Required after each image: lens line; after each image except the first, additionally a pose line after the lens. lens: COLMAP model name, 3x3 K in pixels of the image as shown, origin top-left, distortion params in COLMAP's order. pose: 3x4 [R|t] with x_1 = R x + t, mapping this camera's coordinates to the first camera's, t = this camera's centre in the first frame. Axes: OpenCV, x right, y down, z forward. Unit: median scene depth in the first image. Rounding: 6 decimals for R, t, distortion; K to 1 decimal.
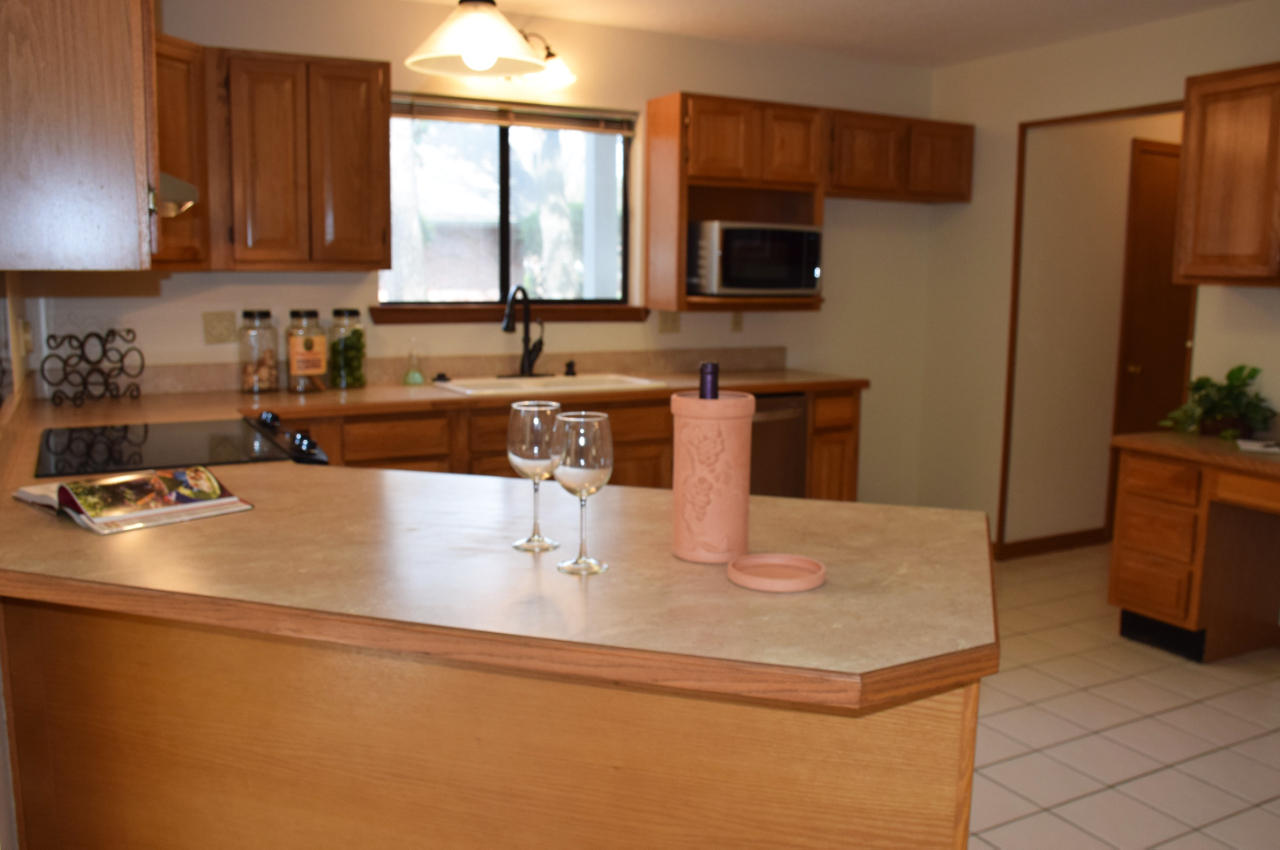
lens RADIAL K [[1041.6, 0, 612.1], [0, 1041.6, 427.0], [0, 0, 1]] dist [-0.145572, 0.112932]
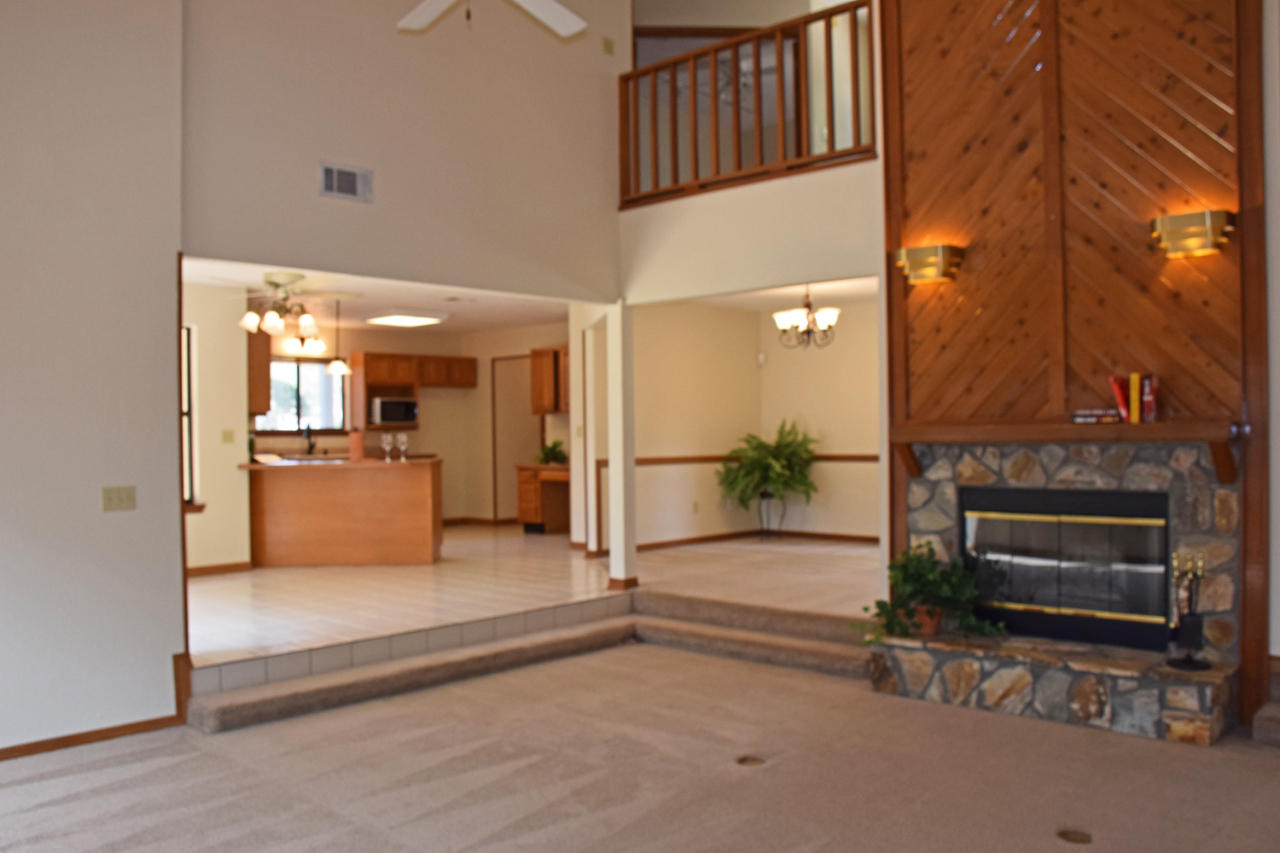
lens RADIAL K [[1041.6, 0, 612.1], [0, 1041.6, 428.5], [0, 0, 1]] dist [-0.145572, 0.112932]
pose [[0.943892, -0.021662, 0.329543, -0.231373], [0.072039, 0.987323, -0.141436, 0.330998], [-0.322301, 0.157240, 0.933487, -1.843034]]
